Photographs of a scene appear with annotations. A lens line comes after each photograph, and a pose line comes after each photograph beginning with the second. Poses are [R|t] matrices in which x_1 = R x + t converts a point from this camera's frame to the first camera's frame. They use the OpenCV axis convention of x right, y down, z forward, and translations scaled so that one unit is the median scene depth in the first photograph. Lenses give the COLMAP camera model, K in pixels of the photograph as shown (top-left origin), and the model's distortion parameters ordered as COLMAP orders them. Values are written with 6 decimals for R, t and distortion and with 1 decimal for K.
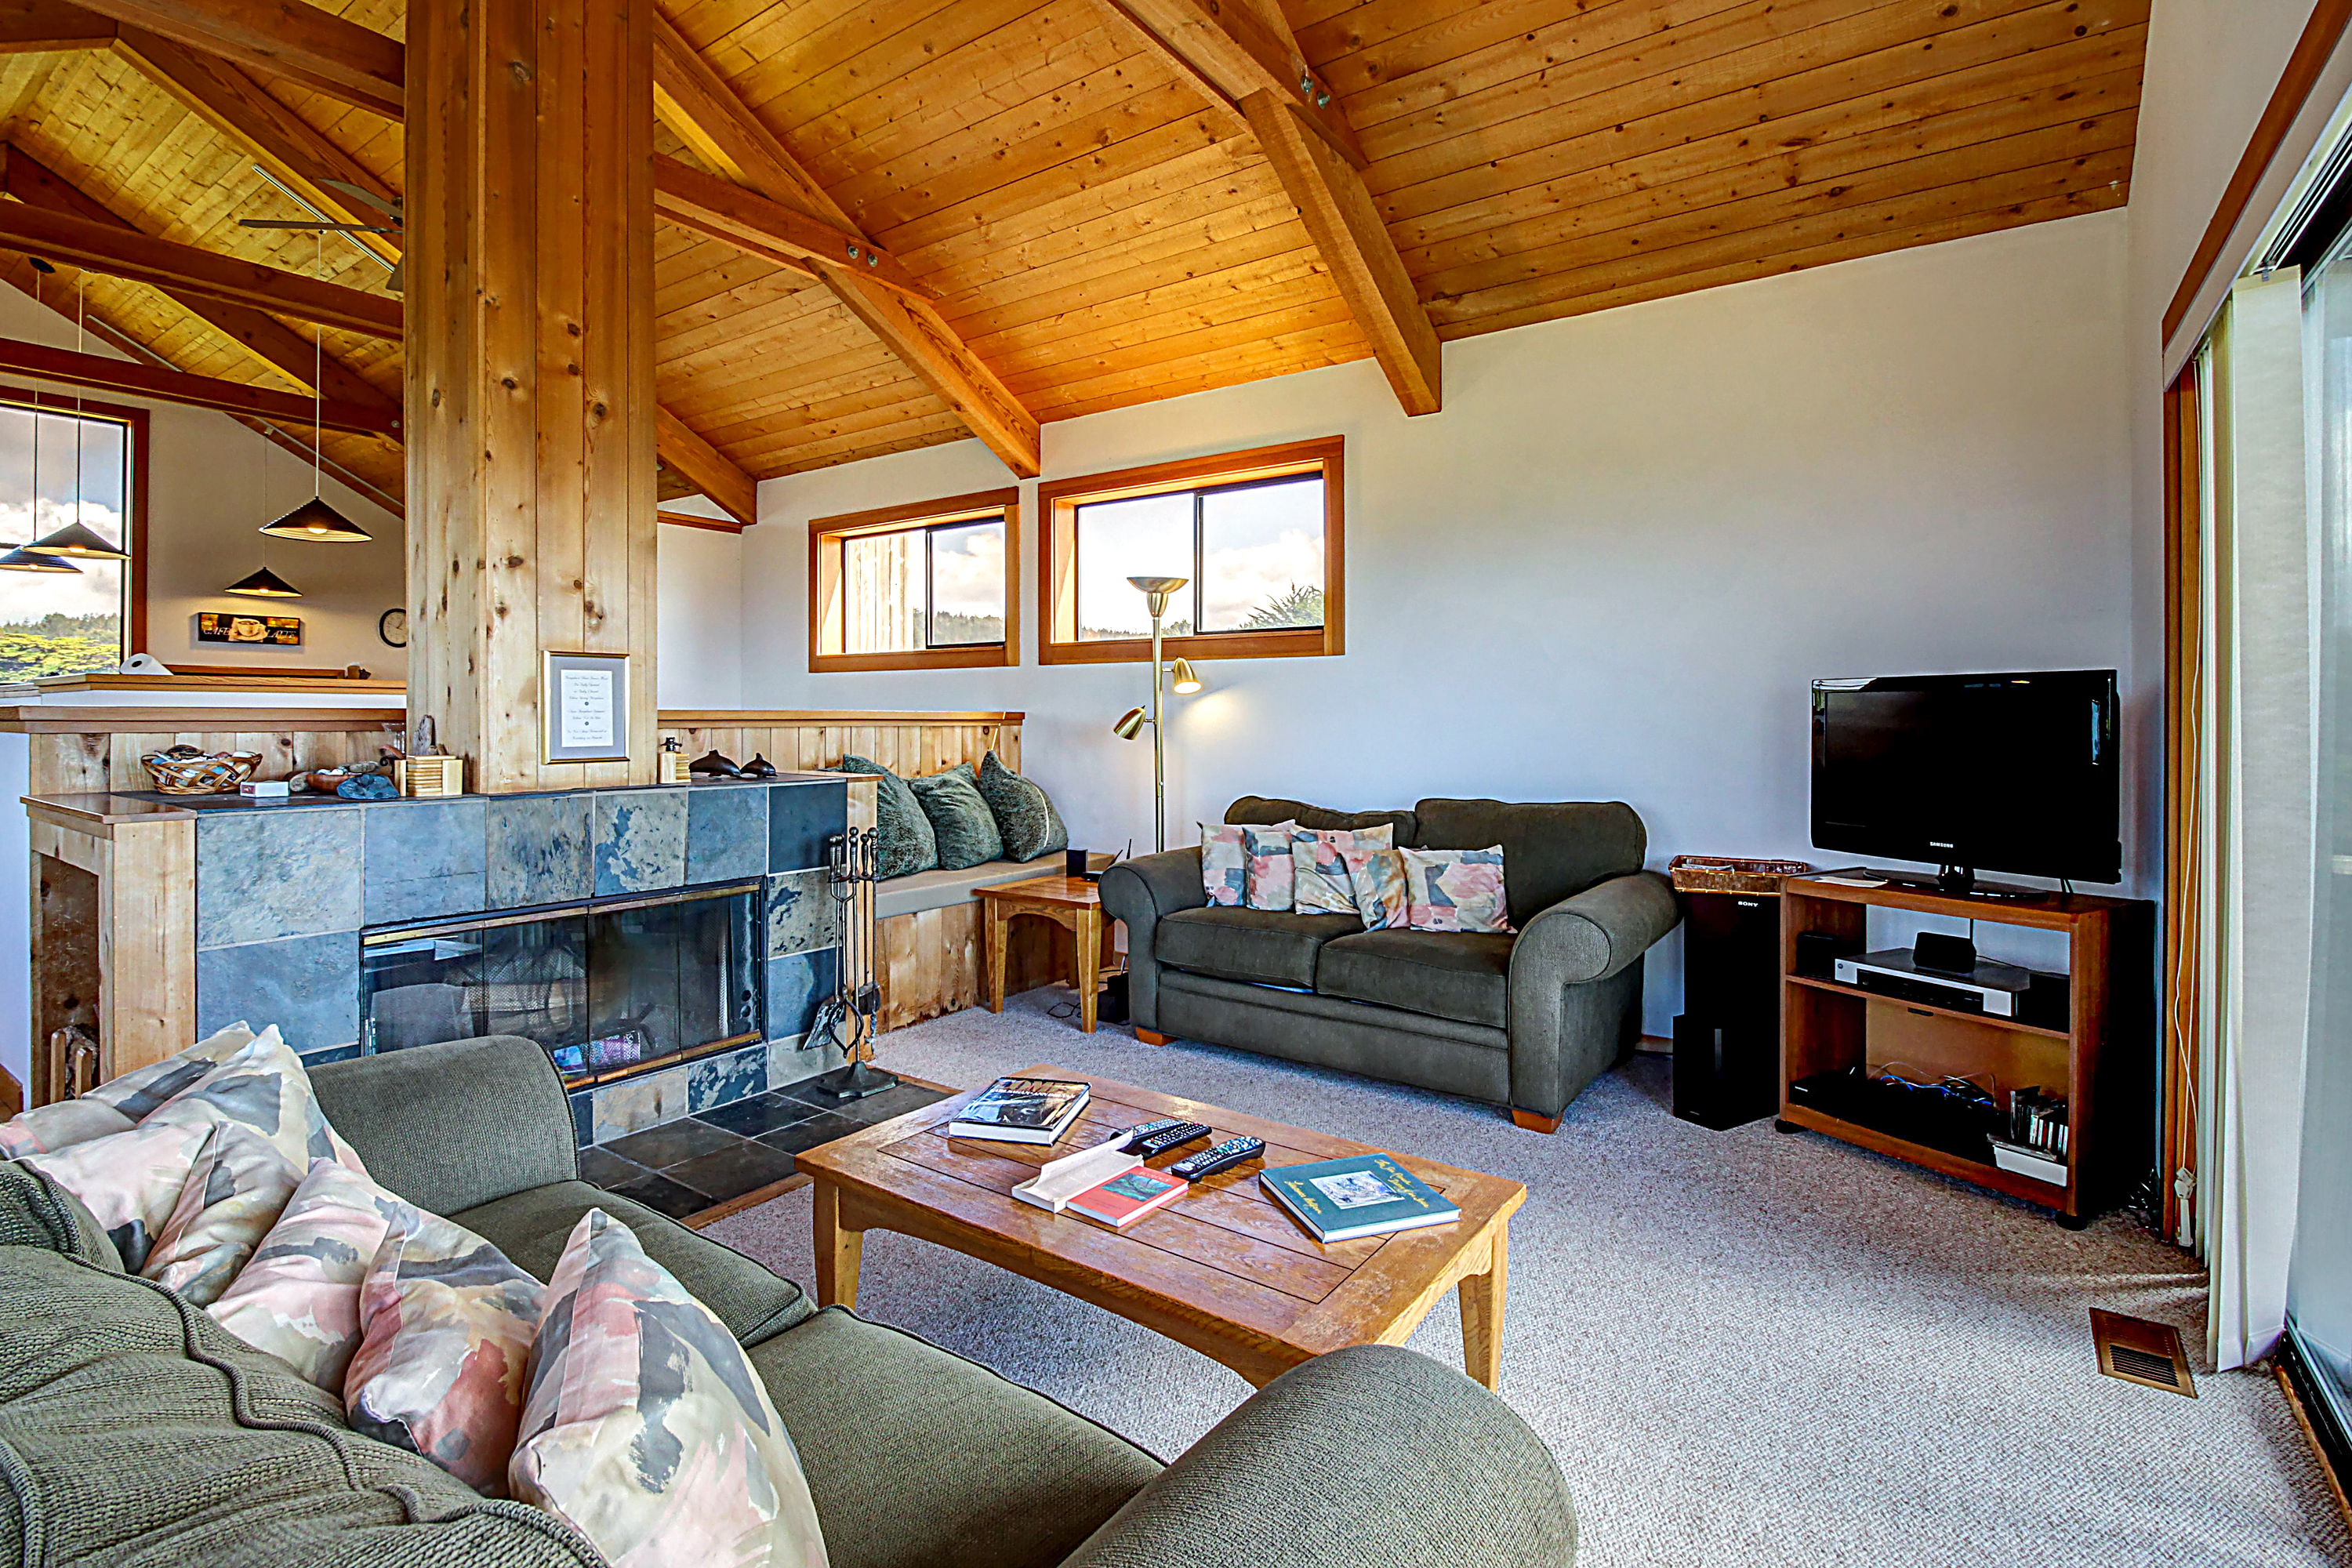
lens RADIAL K [[1101.8, 0, 1175.8], [0, 1101.8, 716.5], [0, 0, 1]] dist [-0.003534, -0.000441]
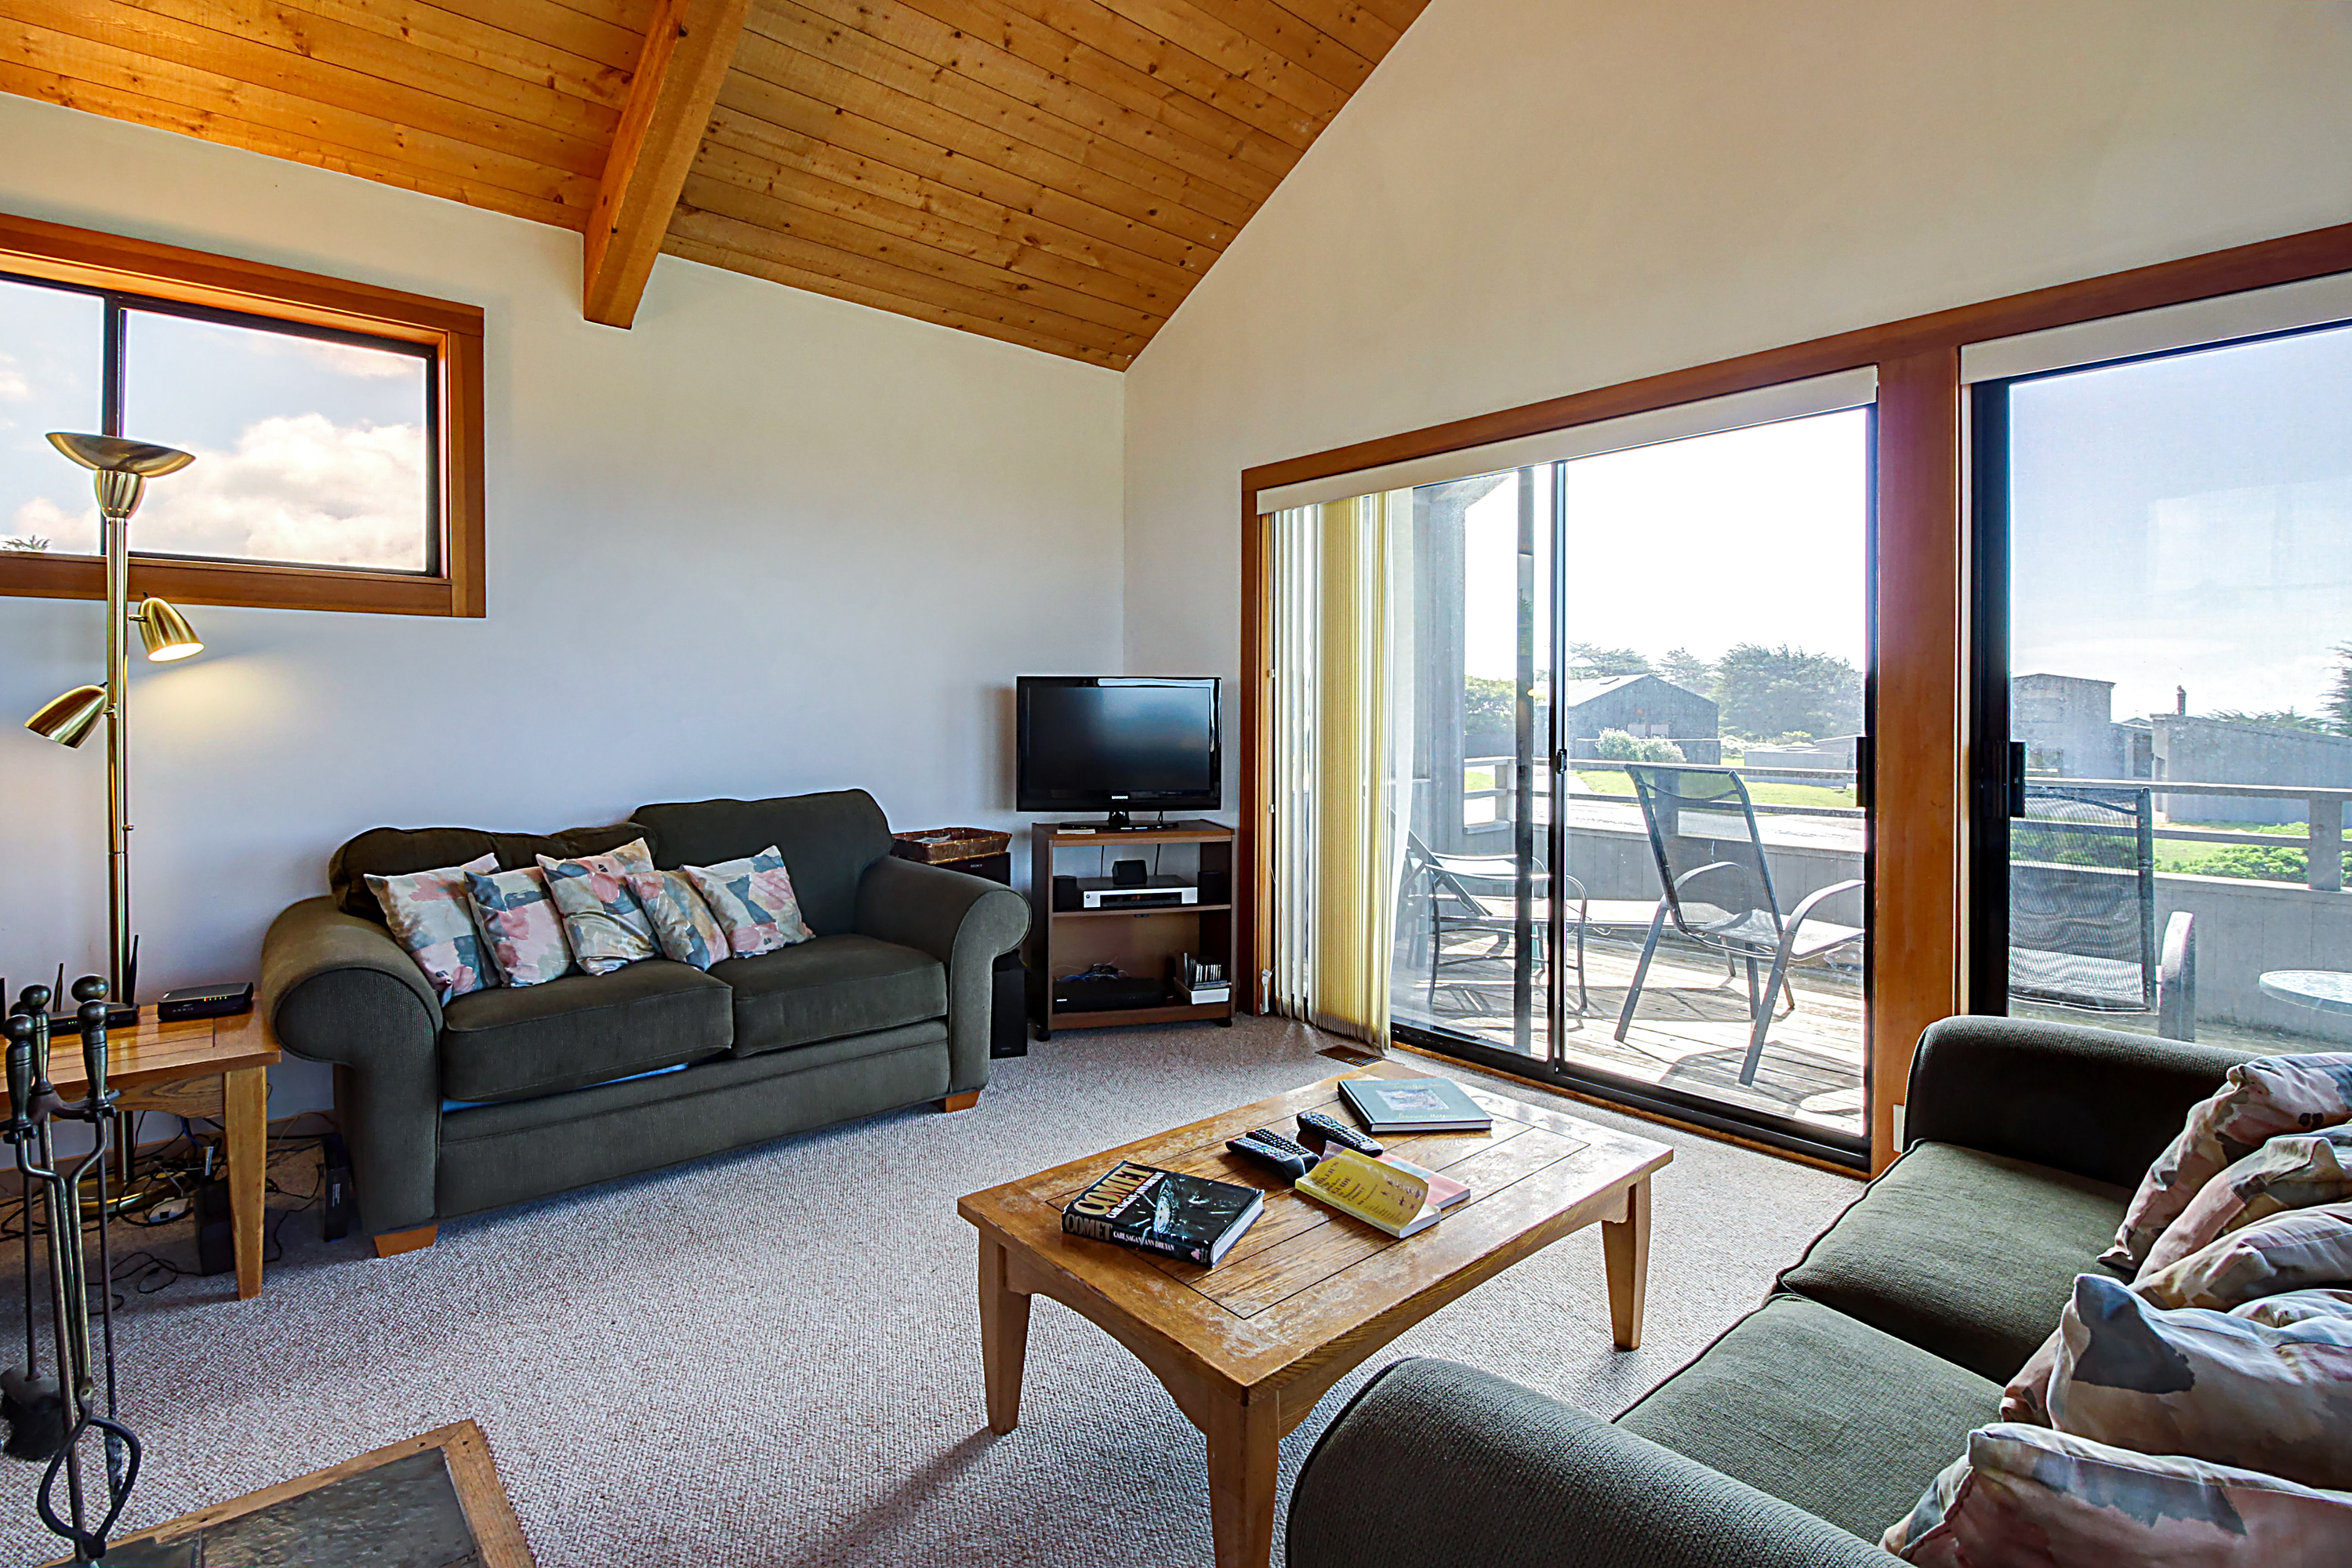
lens RADIAL K [[1101.8, 0, 1185.9], [0, 1101.8, 711.0], [0, 0, 1]] dist [-0.003534, -0.000441]
pose [[0.246598, -0.005473, 0.969102, -0.633522], [-0.003354, 0.999973, 0.006501, -0.002380], [-0.969112, -0.004853, 0.246573, 0.563511]]
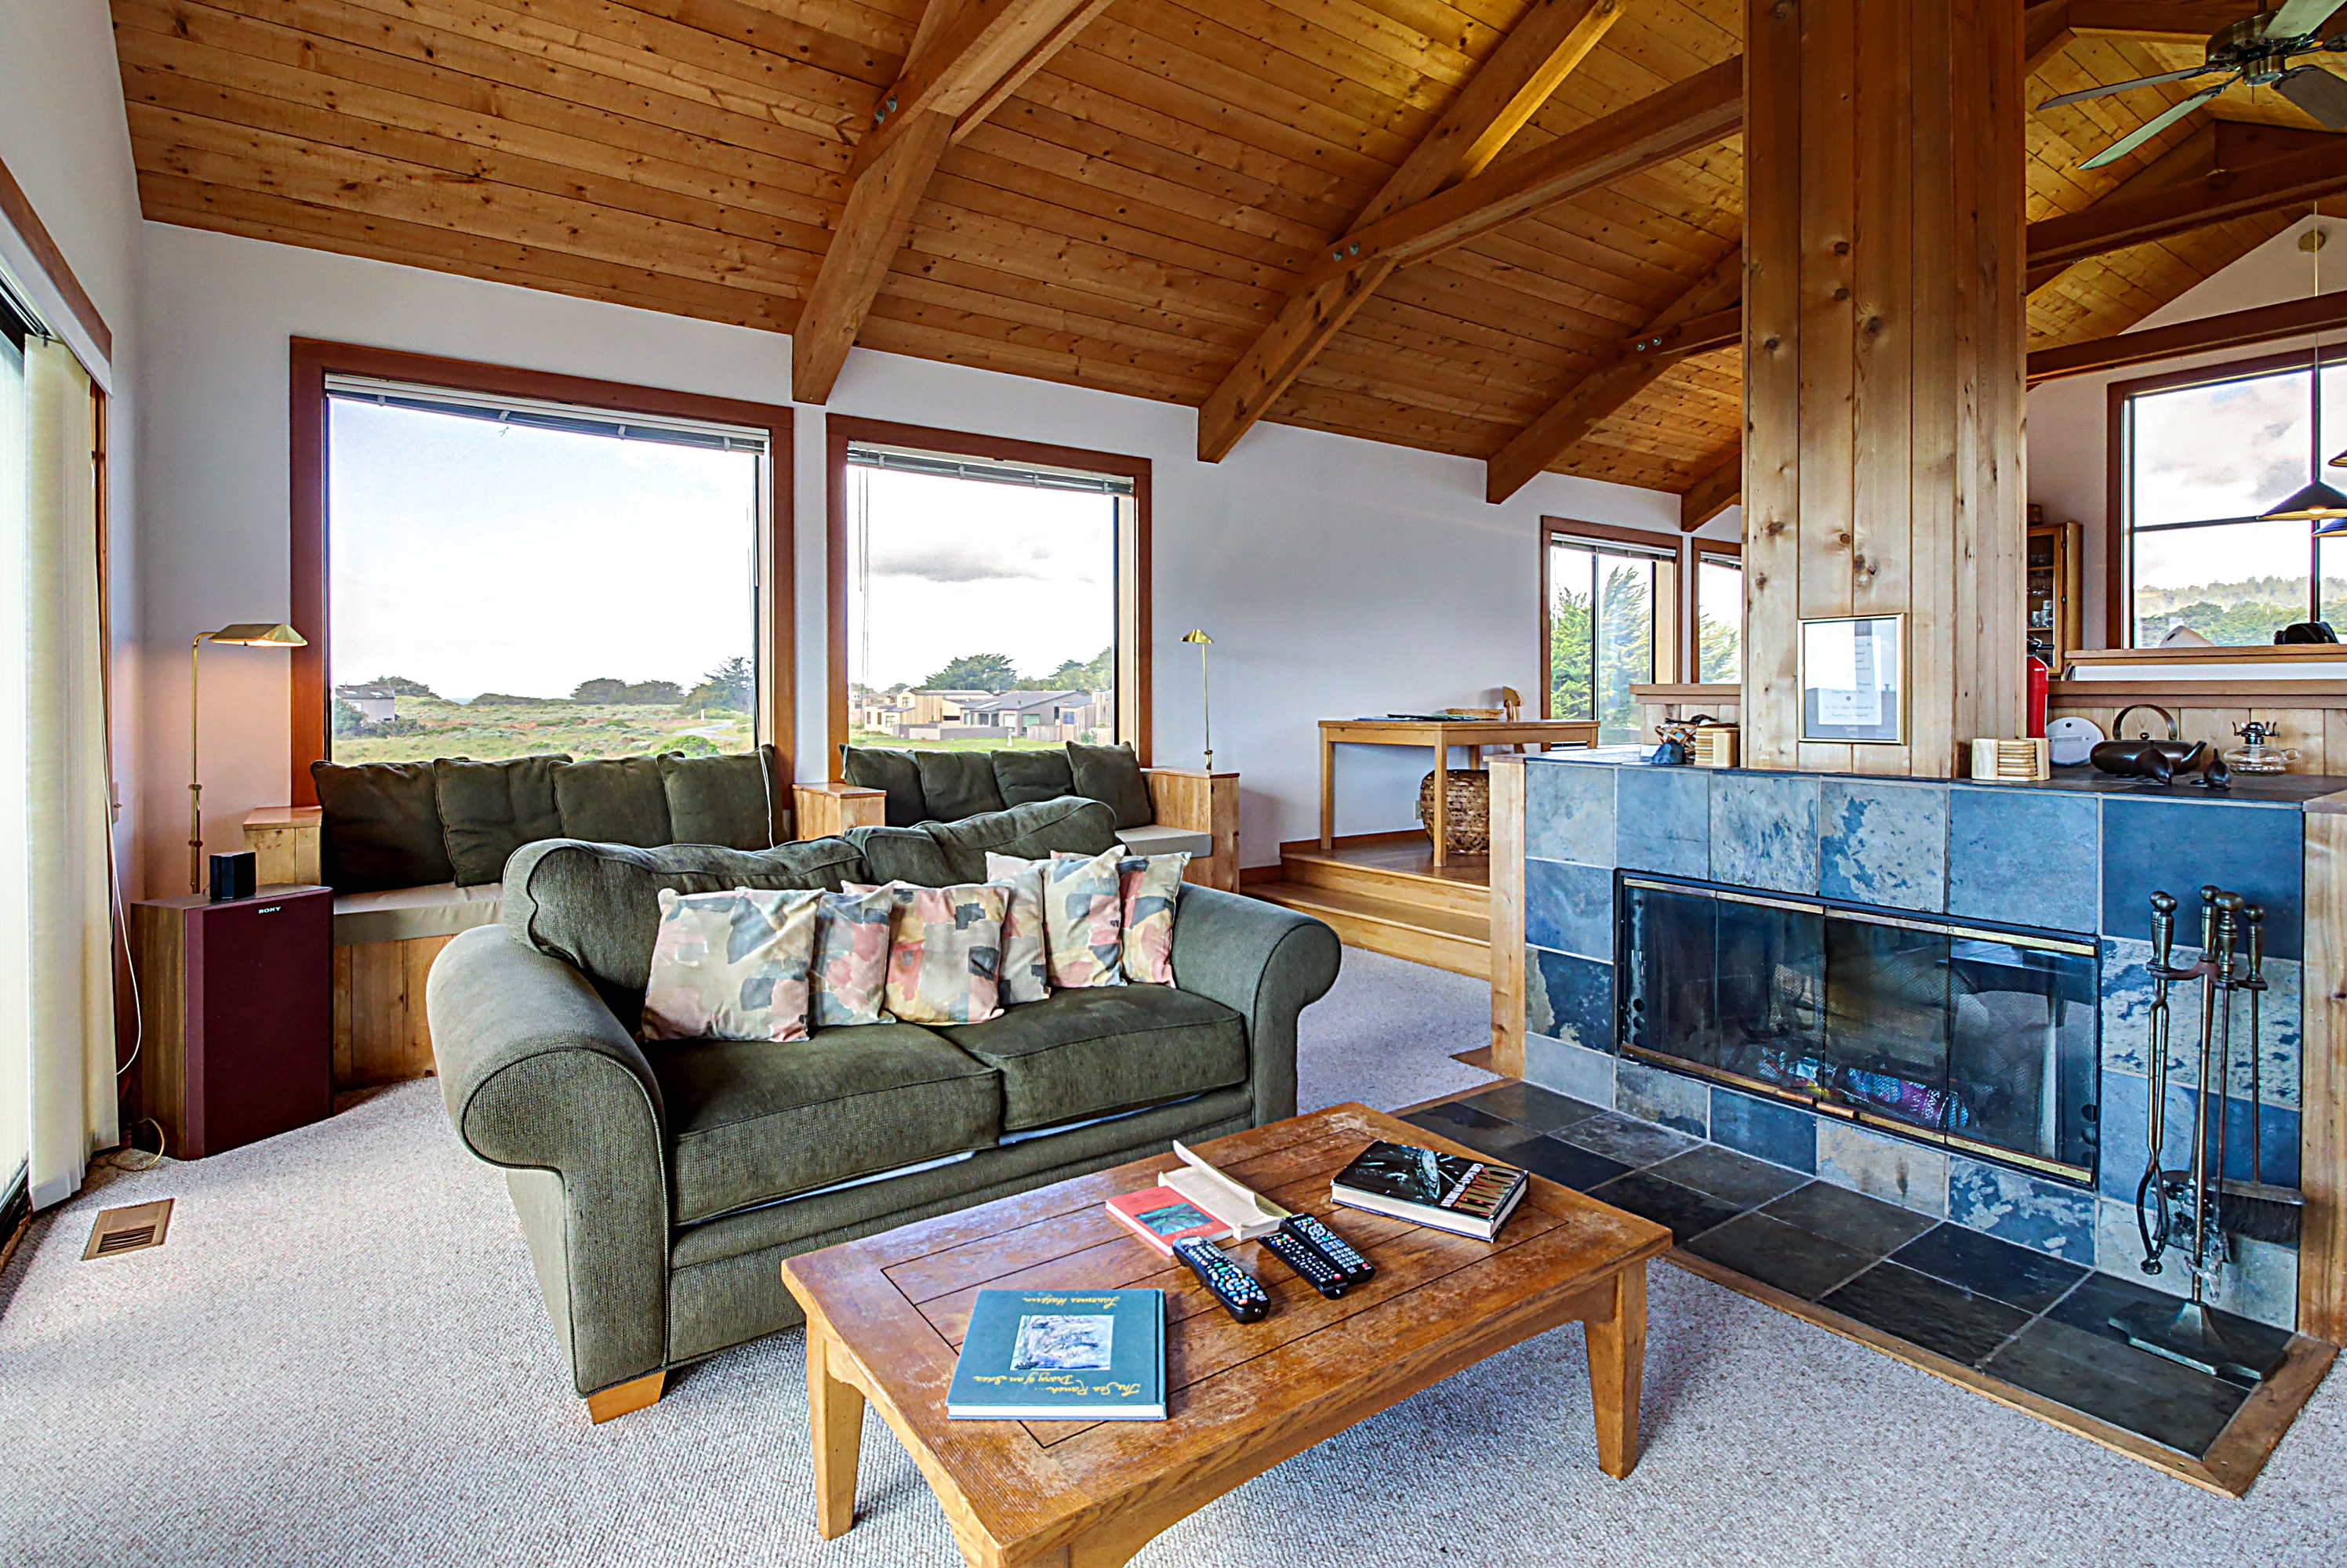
lens RADIAL K [[1203.2, 0, 1152.4], [0, 1203.2, 707.5], [0, 0, 1]] dist [0.002044, -0.000279]
pose [[-0.358288, 0.010369, -0.933553, 0.522893], [0.001670, 0.999944, 0.010466, 0.002452], [0.933609, 0.002191, -0.358286, 0.796319]]
